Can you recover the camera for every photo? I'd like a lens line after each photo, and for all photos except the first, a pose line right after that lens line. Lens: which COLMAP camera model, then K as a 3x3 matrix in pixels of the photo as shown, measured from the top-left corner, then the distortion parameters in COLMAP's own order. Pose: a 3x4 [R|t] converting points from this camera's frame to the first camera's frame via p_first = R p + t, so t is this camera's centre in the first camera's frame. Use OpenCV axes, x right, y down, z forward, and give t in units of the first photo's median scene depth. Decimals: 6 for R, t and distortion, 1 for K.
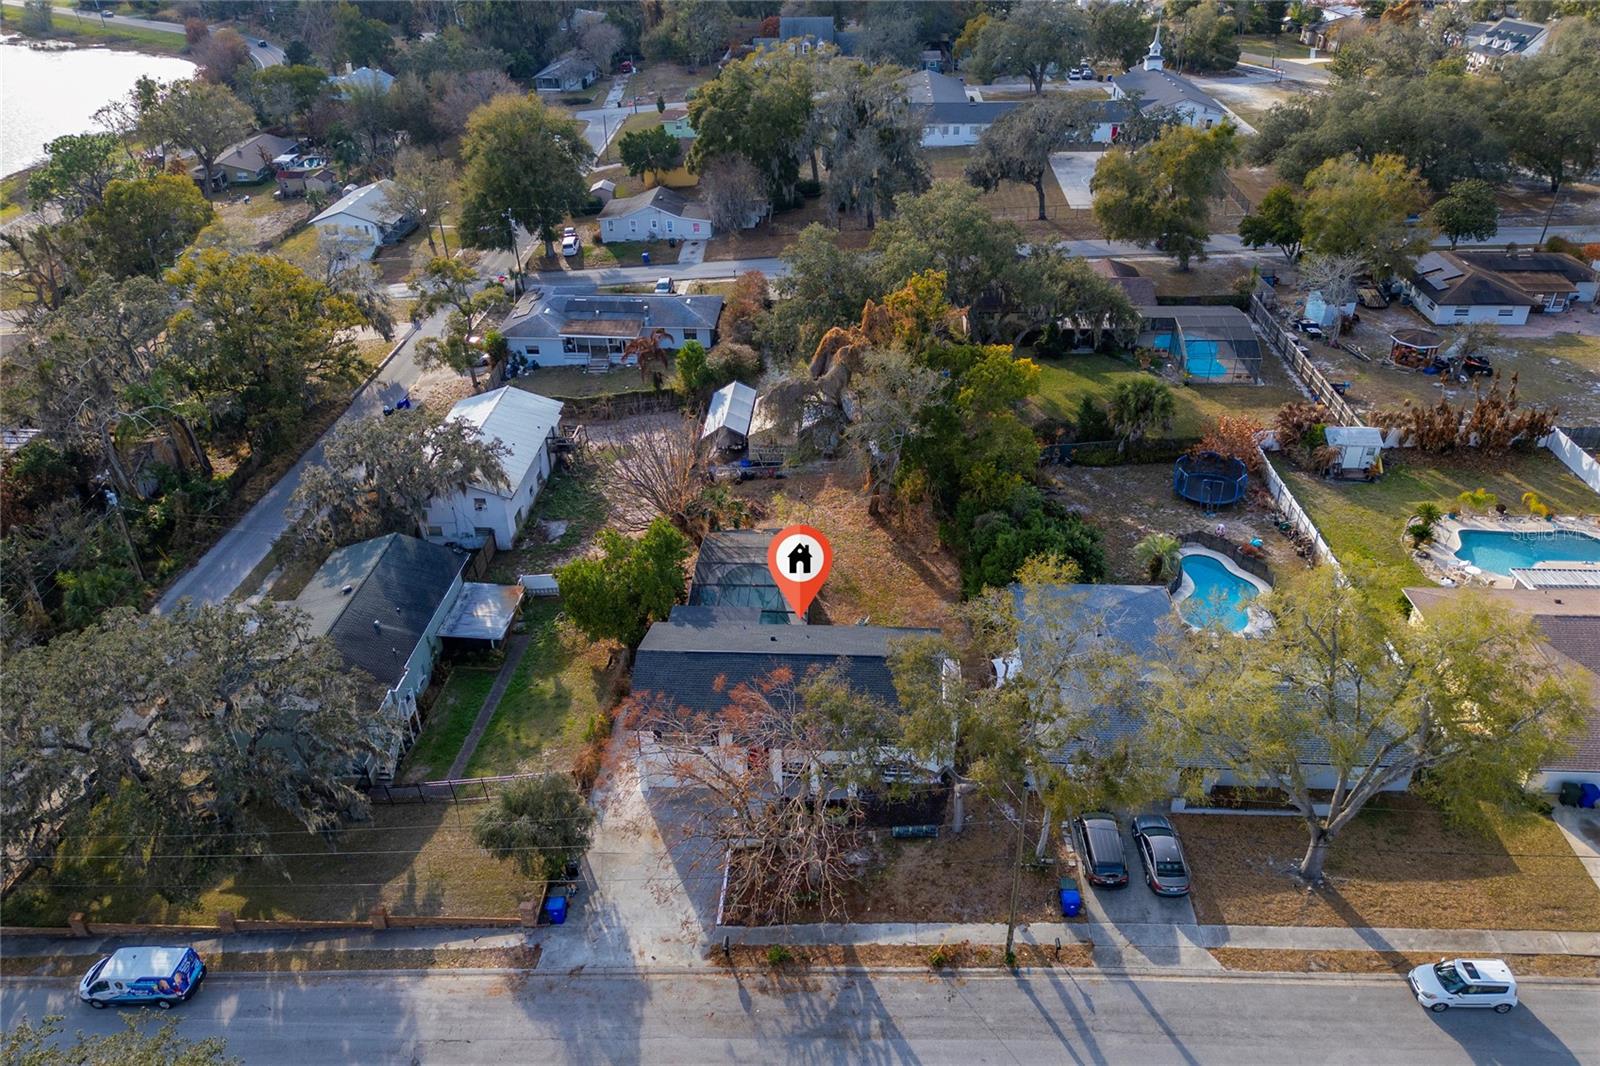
lens RADIAL K [[1140.1, 0, 808.3], [0, 1140.1, 521.6], [0, 0, 1]] dist [0.047371, -0.038583]
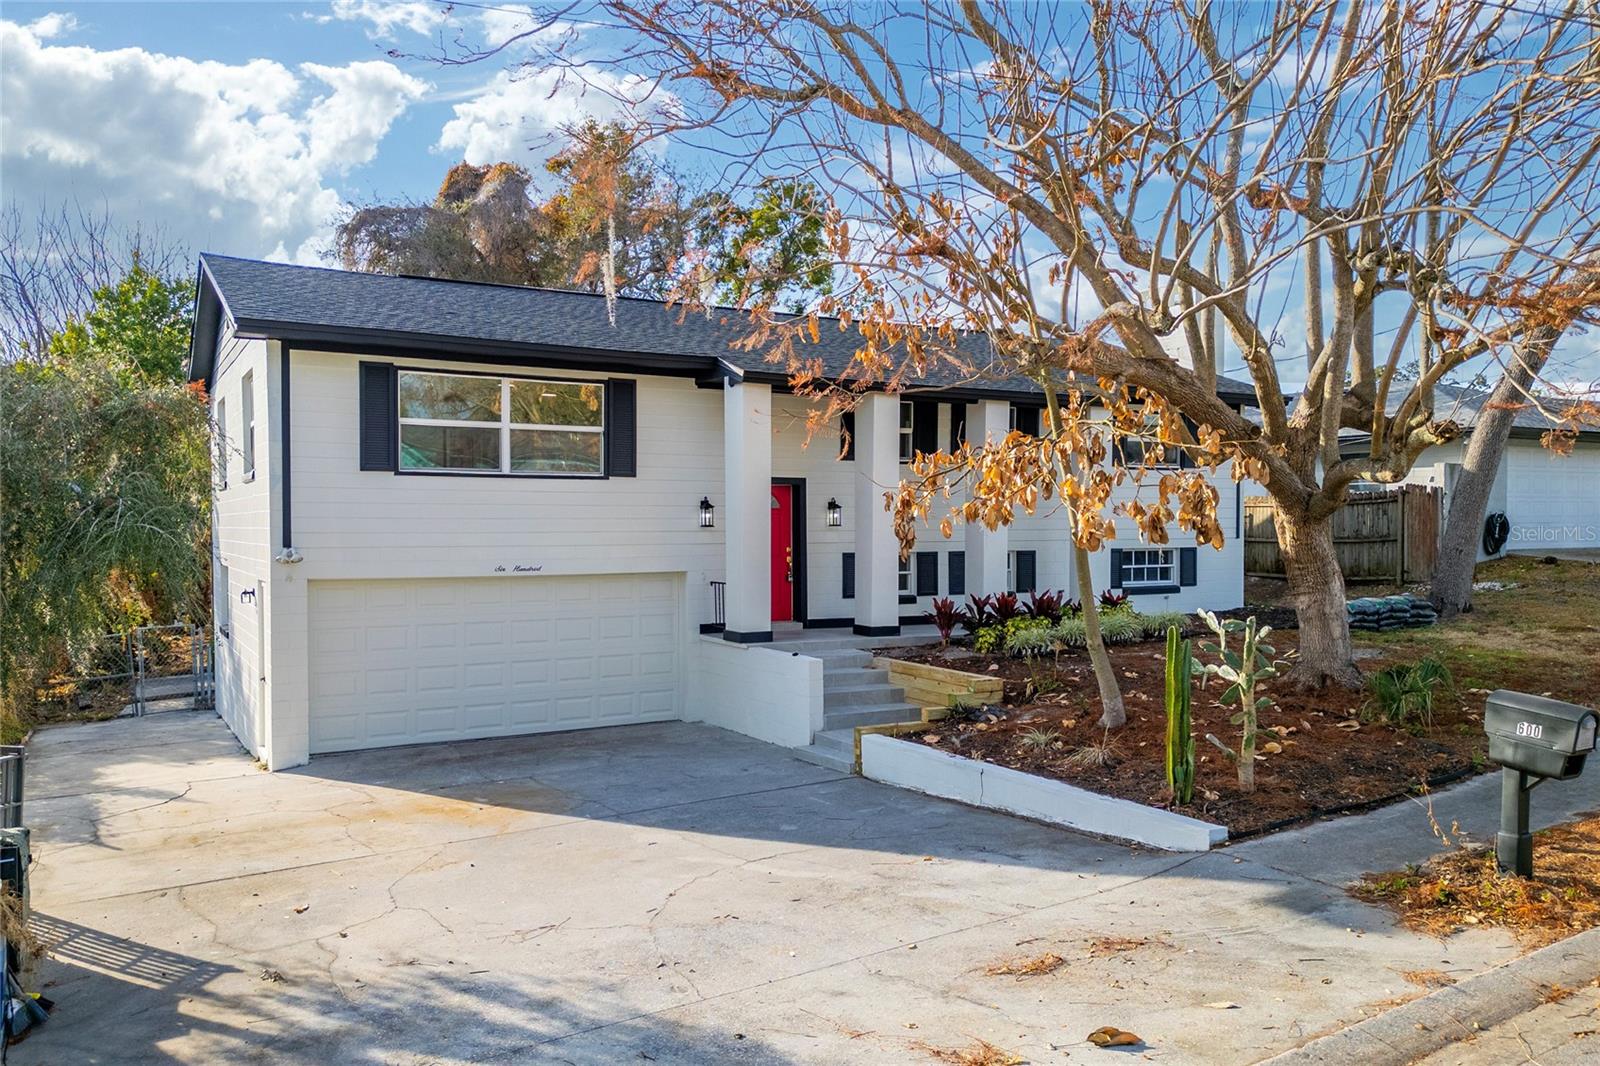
lens RADIAL K [[1208.0, 0, 788.6], [0, 1208.0, 542.0], [0, 0, 1]] dist [0.031211, -0.022132]
pose [[0.847383, -0.004913, 0.530959, -0.213342], [0.275752, 0.858612, -0.432141, 0.374172], [-0.453765, 0.512602, 0.728928, 0.895811]]
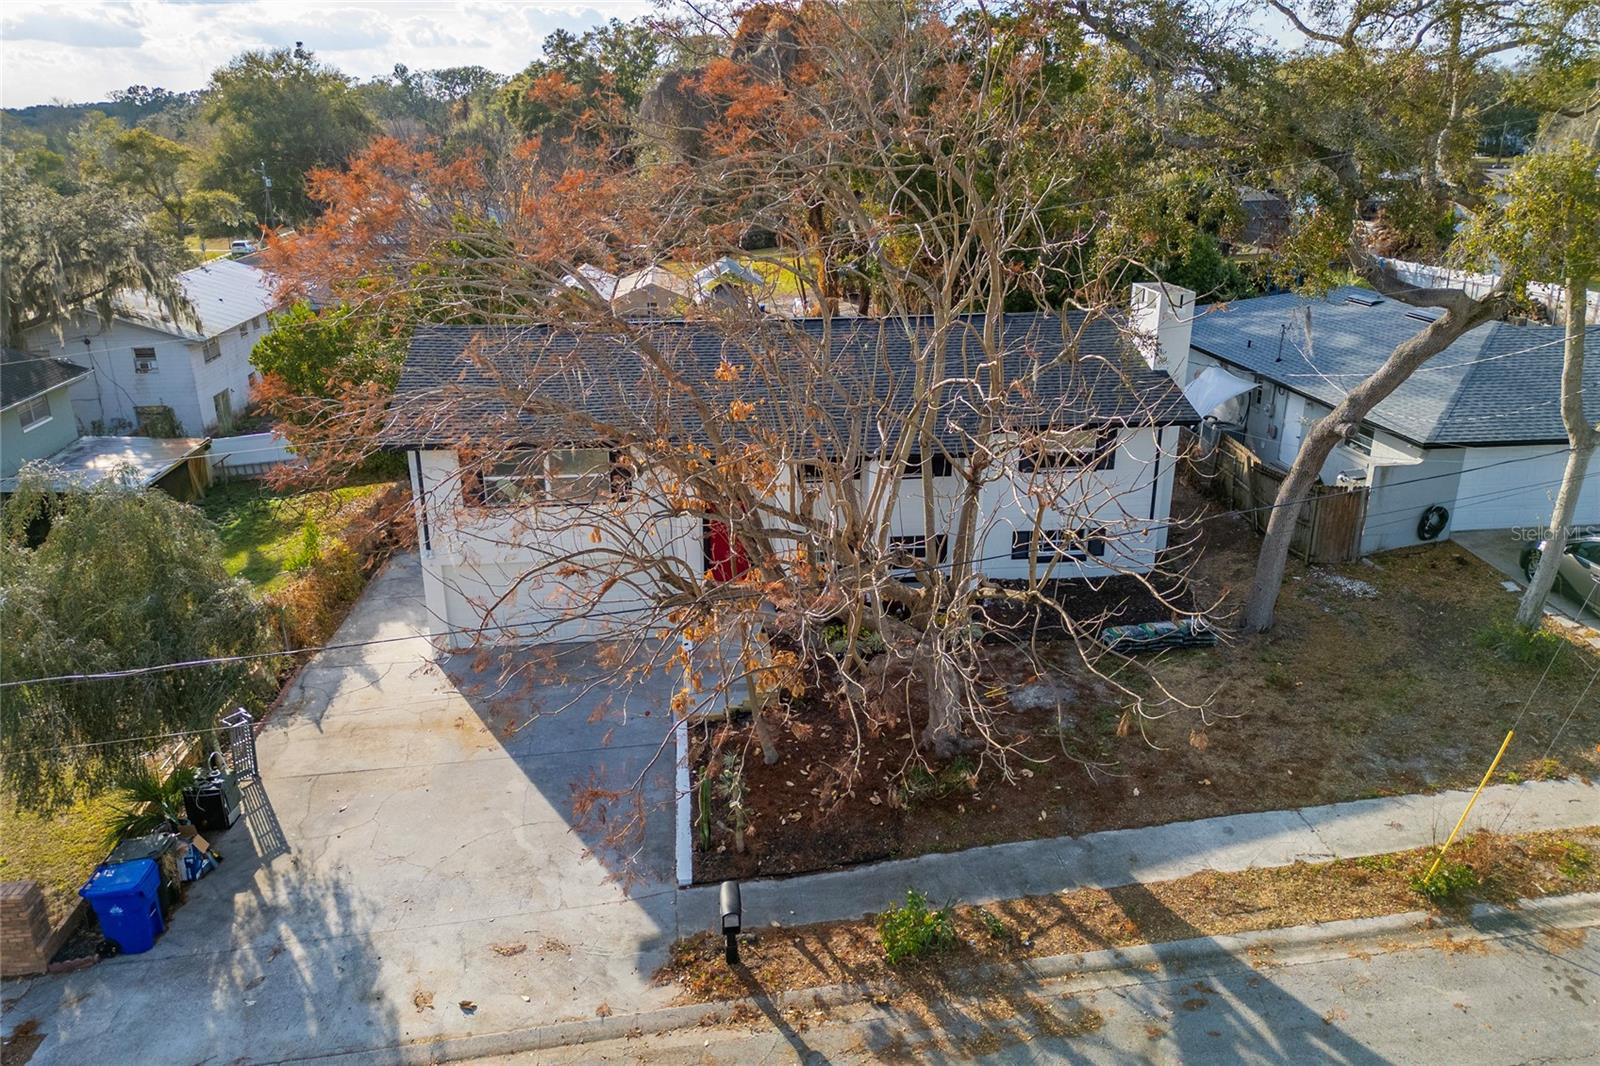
lens RADIAL K [[1140.1, 0, 799.7], [0, 1140.1, 478.9], [0, 0, 1]] dist [0.047371, -0.038583]
pose [[0.987386, -0.048317, 0.150782, -0.089677], [0.082225, 0.970295, -0.227522, 0.320766], [-0.135310, 0.237050, 0.962028, 0.679182]]
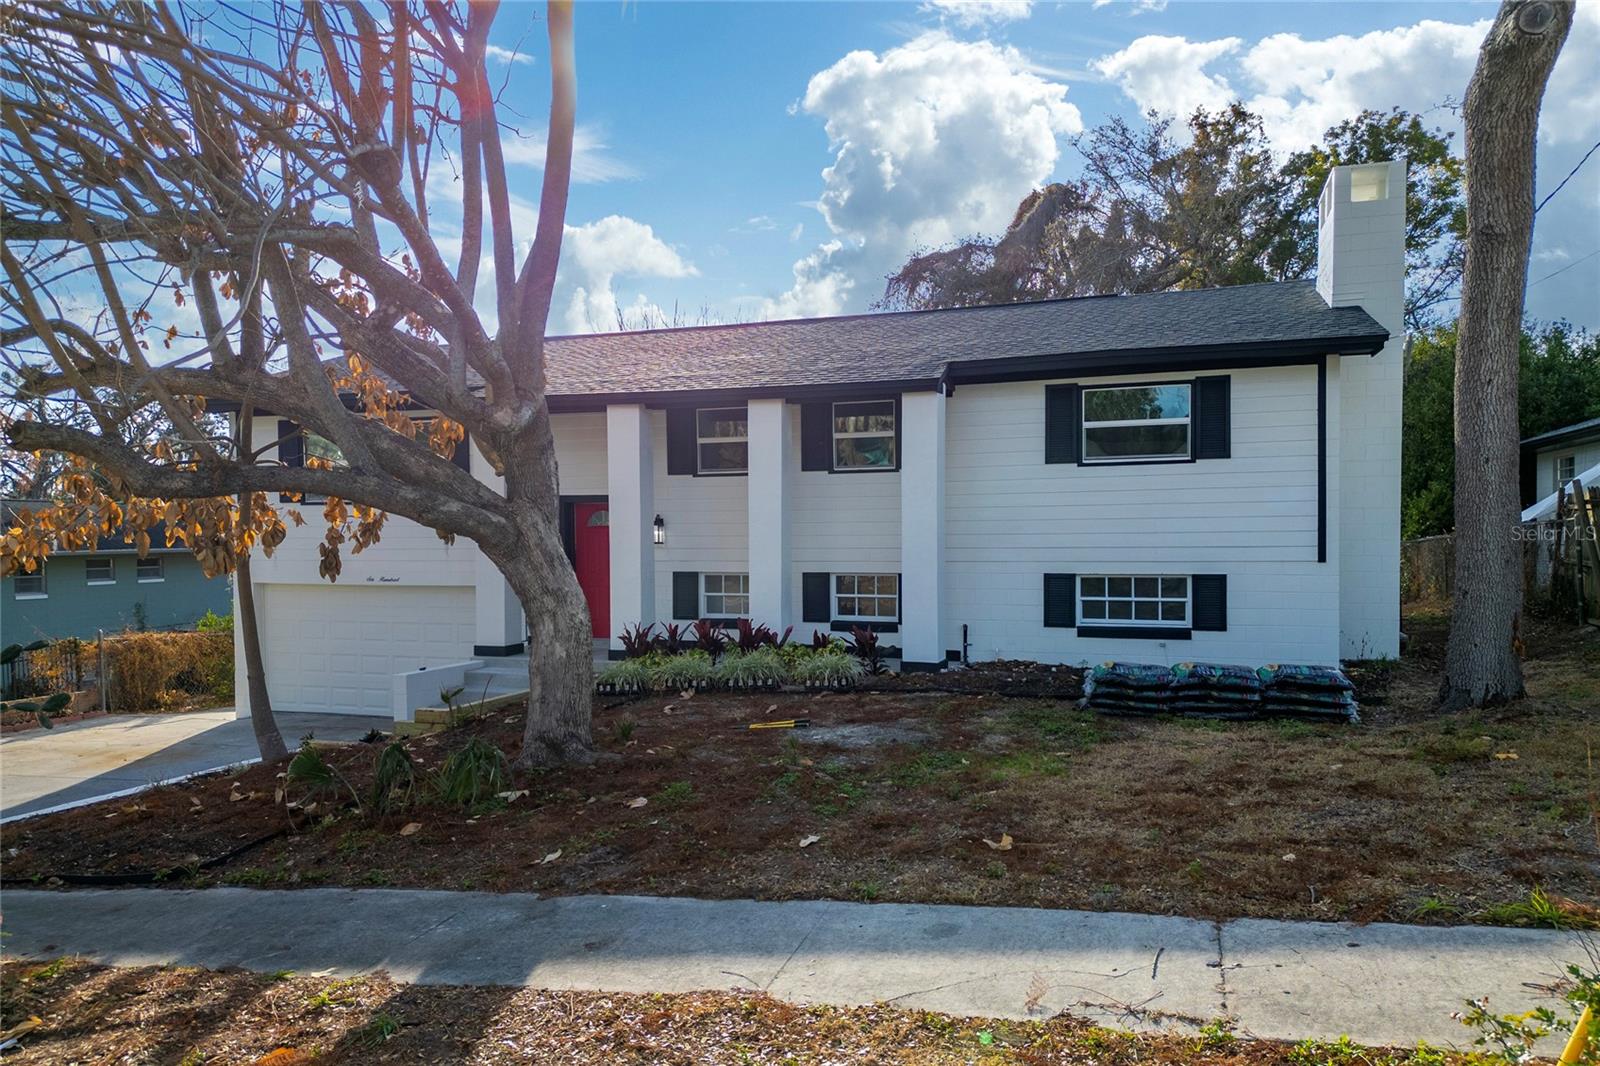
lens RADIAL K [[1140.1, 0, 815.7], [0, 1140.1, 538.7], [0, 0, 1]] dist [0.047371, -0.038583]
pose [[0.964237, -0.000219, -0.265043, 0.085969], [-0.137401, 0.854718, -0.500577, 0.374583], [0.226647, 0.519092, 0.824121, 0.890168]]
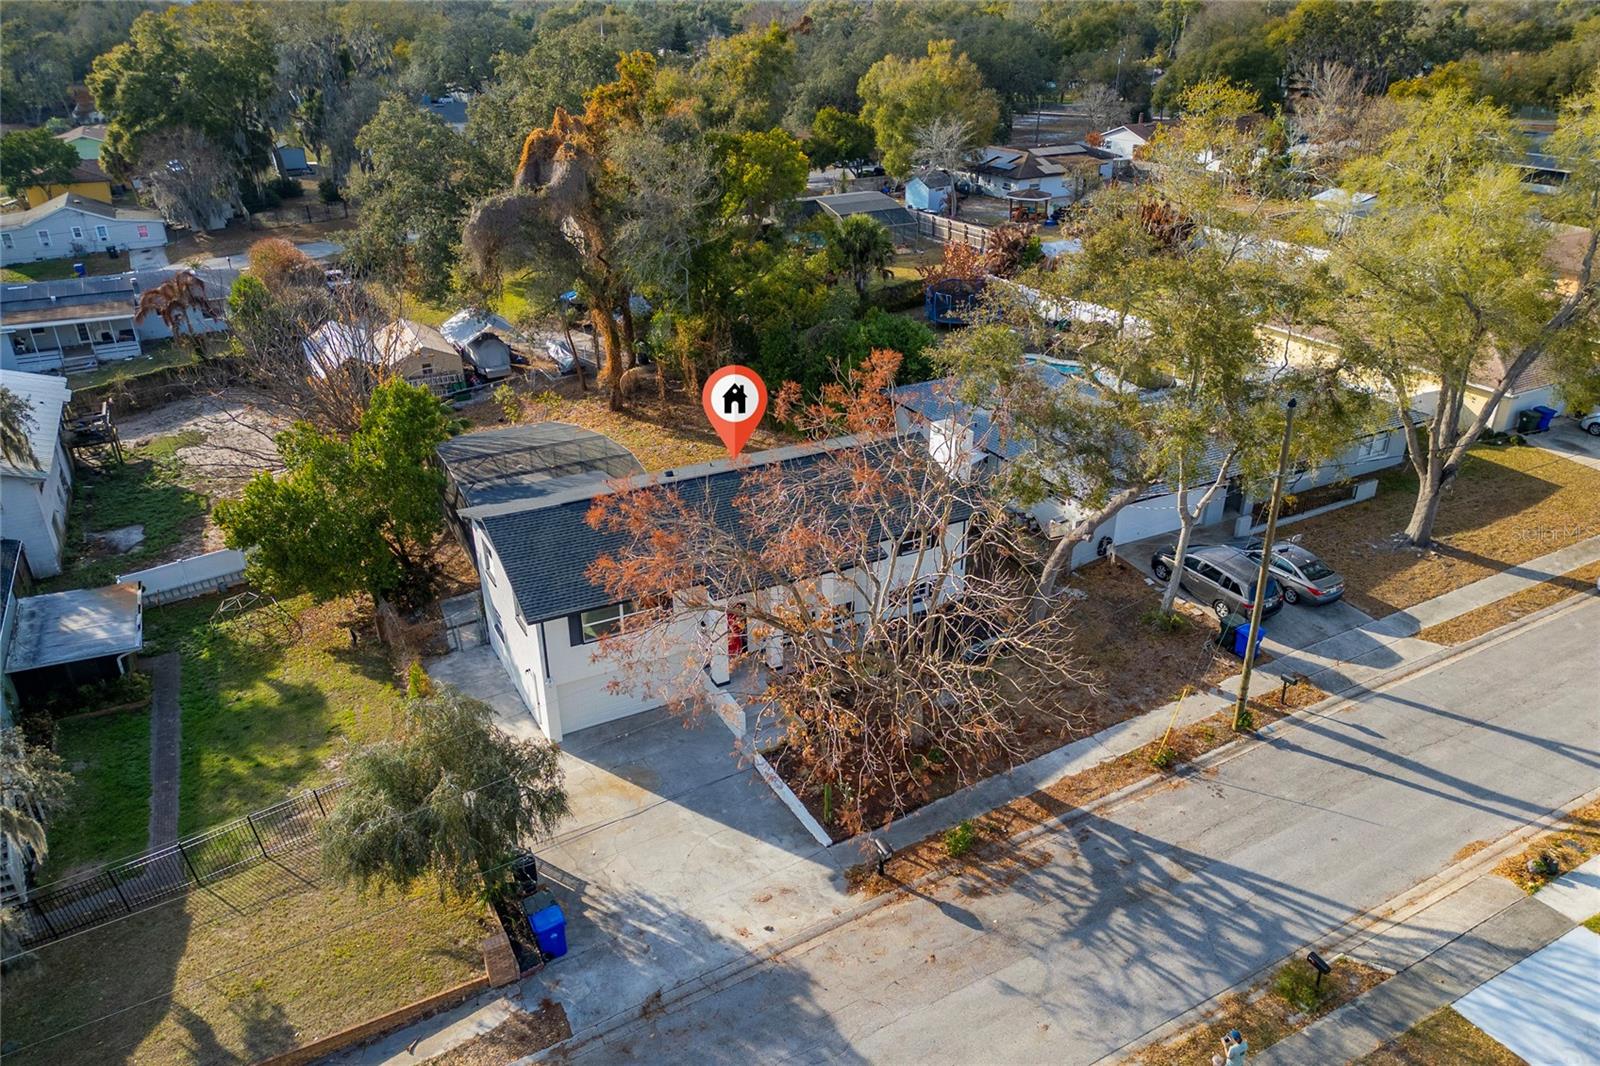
lens RADIAL K [[1140.1, 0, 803.2], [0, 1140.1, 545.6], [0, 0, 1]] dist [0.047371, -0.038583]
pose [[0.860583, -0.222744, 0.458019, -0.327089], [0.264993, 0.963809, -0.029182, 0.218468], [-0.434942, 0.146485, 0.888463, 0.465675]]
